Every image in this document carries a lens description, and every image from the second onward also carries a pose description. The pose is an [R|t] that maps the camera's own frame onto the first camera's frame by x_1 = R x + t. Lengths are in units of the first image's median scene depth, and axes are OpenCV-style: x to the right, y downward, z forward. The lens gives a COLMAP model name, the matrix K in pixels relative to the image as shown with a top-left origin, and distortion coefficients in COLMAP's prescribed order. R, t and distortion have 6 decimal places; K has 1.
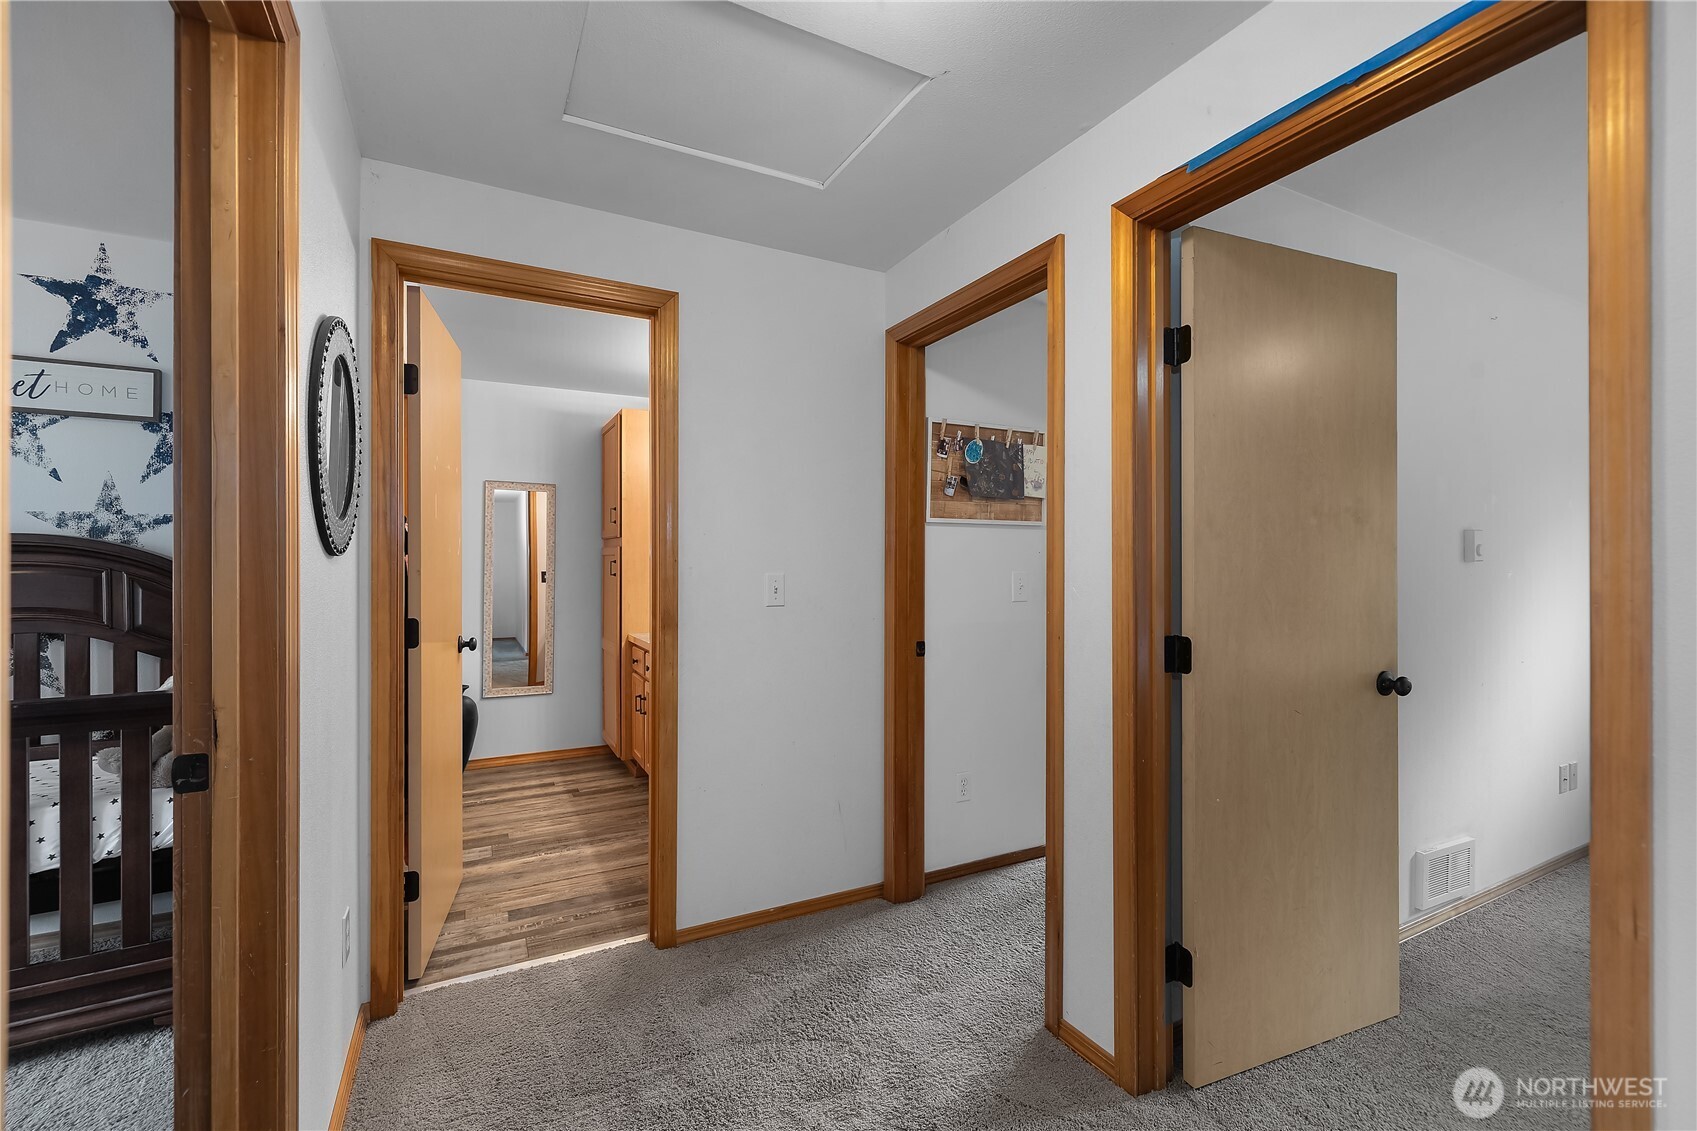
lens RADIAL K [[741.3, 0, 850.5], [0, 741.3, 568.3], [0, 0, 1]] dist [0.002636, -0.000177]
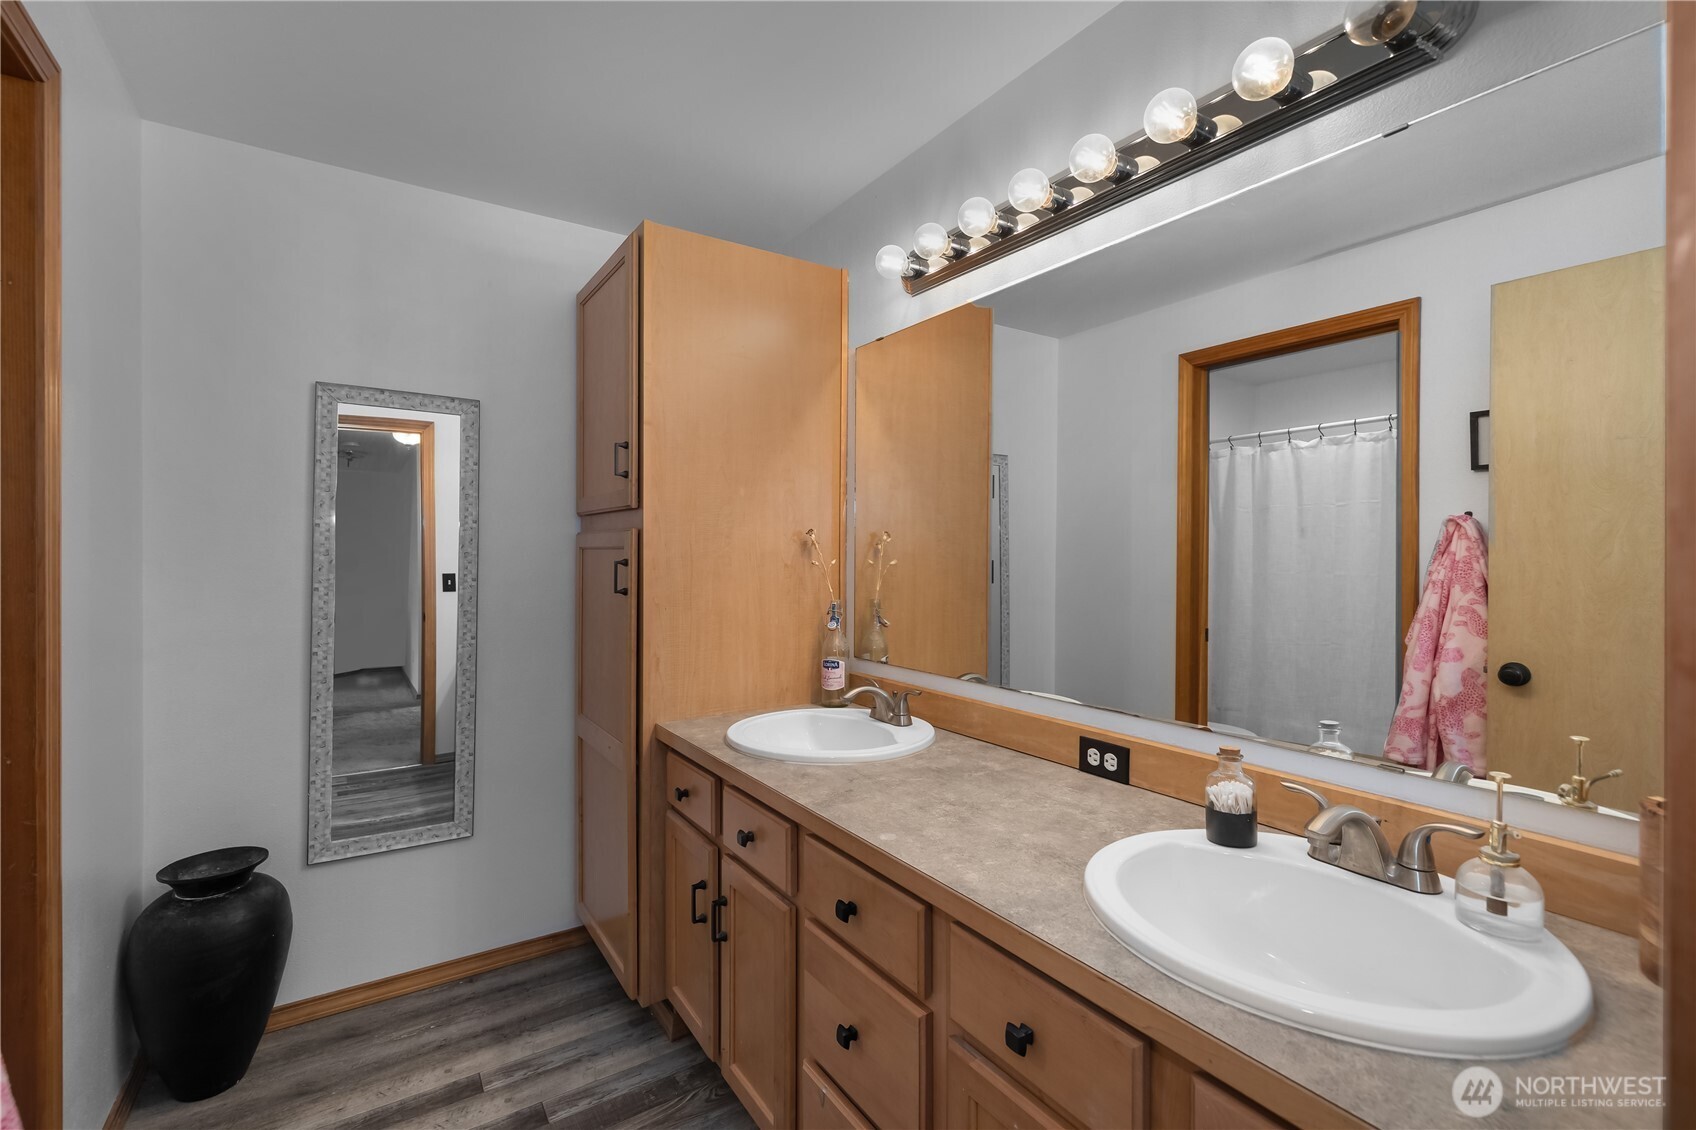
lens RADIAL K [[740.8, 0, 872.1], [0, 740.8, 546.5], [0, 0, 1]] dist [0.002636, -0.000177]
pose [[0.990811, -0.002549, 0.135232, -0.207209], [0.003468, 0.999972, -0.006562, -0.013923], [-0.135212, 0.006970, 0.990792, 0.481861]]
